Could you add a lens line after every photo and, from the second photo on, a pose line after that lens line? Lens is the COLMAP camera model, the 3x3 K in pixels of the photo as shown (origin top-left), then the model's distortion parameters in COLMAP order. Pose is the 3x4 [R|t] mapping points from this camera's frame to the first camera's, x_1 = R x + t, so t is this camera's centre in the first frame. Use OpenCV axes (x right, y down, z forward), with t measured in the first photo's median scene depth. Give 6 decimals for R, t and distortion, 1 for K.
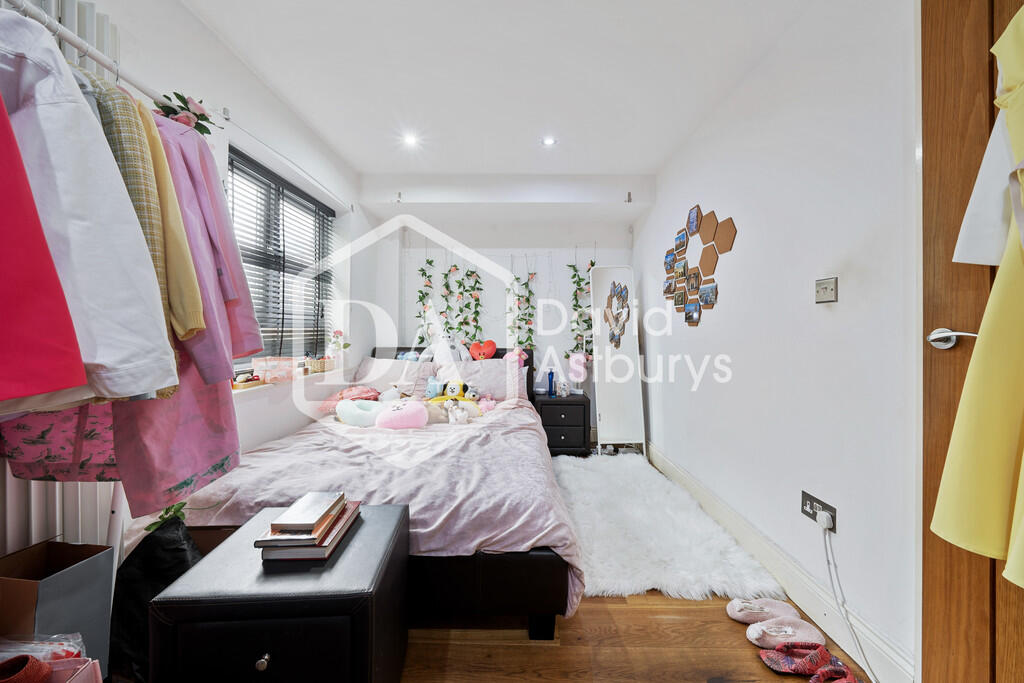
lens RADIAL K [[356.8, 0, 512.3], [0, 356.8, 323.1], [0, 0, 1]] dist [-0.001421, -0.000109]
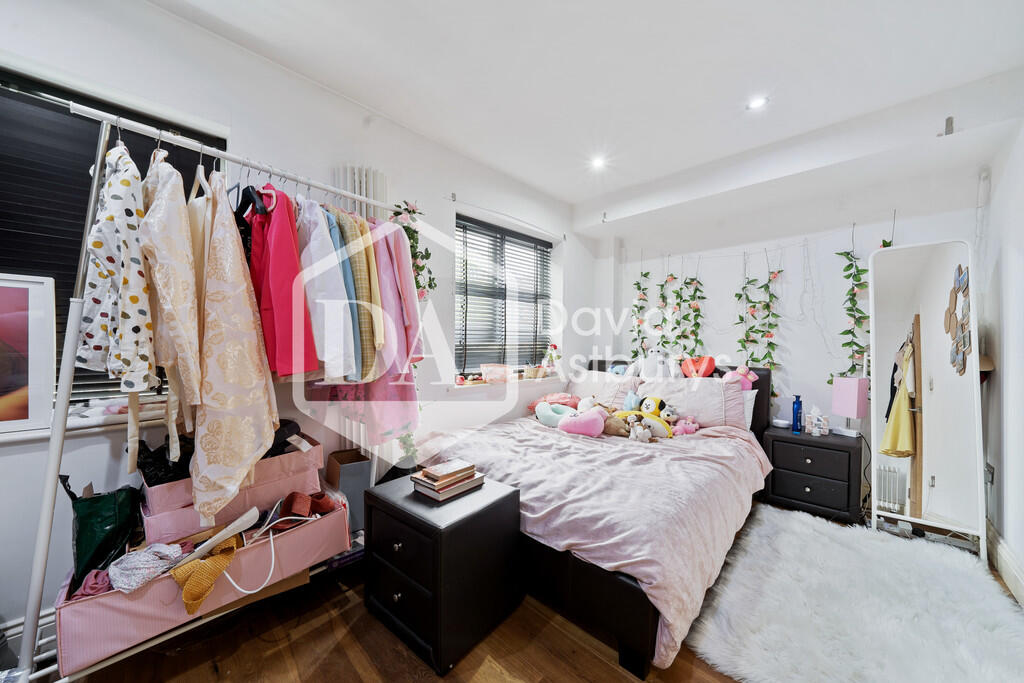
lens RADIAL K [[356.8, 0, 514.1], [0, 356.8, 343.8], [0, 0, 1]] dist [-0.001421, -0.000109]
pose [[0.726621, 0.001611, -0.687037, 0.266778], [0.011975, 0.999816, 0.015010, -0.000565], [0.686934, -0.019134, 0.726468, 0.062269]]
